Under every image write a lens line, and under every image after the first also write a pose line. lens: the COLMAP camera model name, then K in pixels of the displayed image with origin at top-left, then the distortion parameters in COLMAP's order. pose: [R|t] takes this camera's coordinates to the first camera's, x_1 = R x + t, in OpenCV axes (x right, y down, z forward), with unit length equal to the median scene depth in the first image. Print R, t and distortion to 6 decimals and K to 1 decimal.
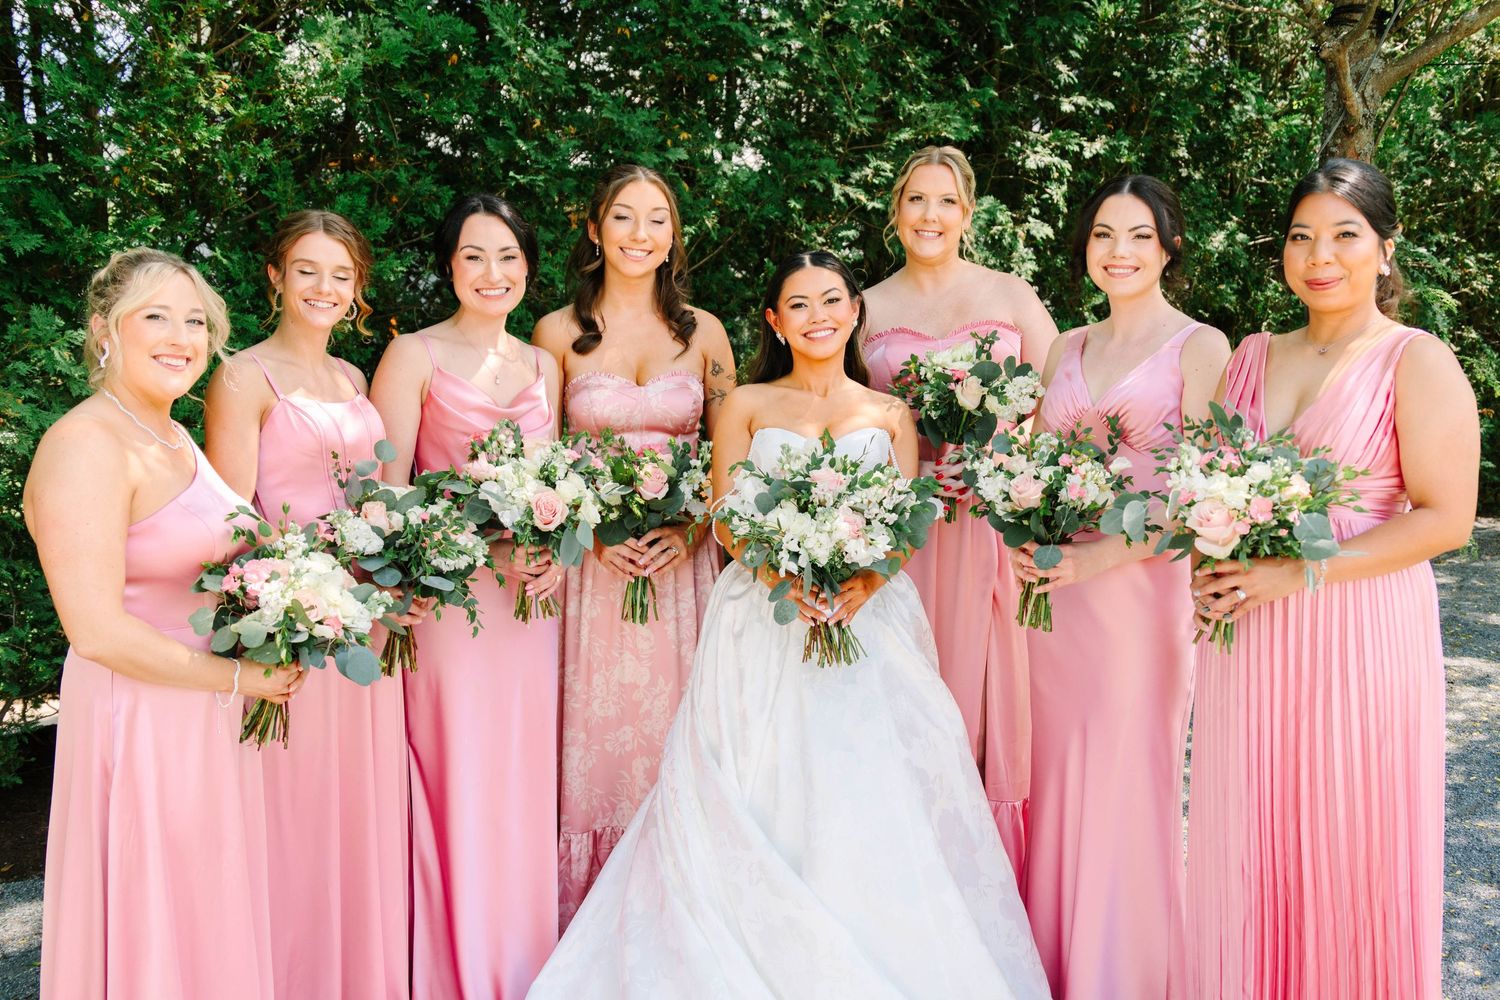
lens RADIAL K [[1449.4, 0, 763.1], [0, 1449.4, 500.9], [0, 0, 1]] dist [0.021937, 0.000000]
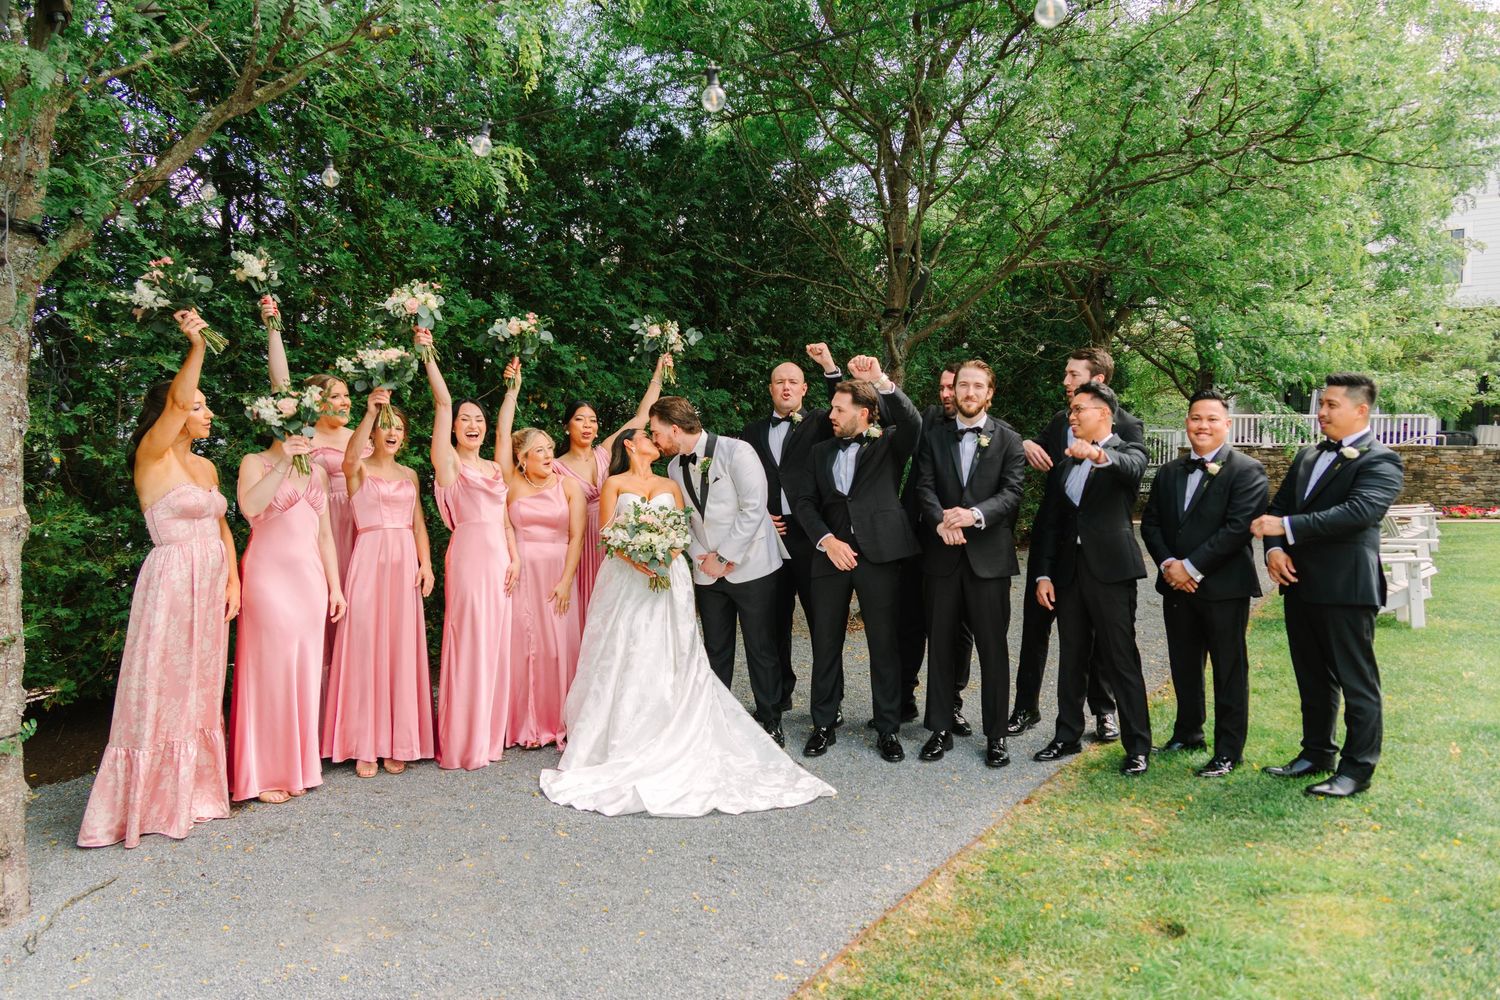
lens RADIAL K [[987.0, 0, 722.5], [0, 987.0, 489.4], [0, 0, 1]] dist [0.000663, 0.006958]
pose [[0.977559, 0.005752, 0.210583, -0.181279], [0.011570, 0.996652, -0.080934, 0.050299], [-0.210343, 0.081555, 0.974220, -0.423936]]
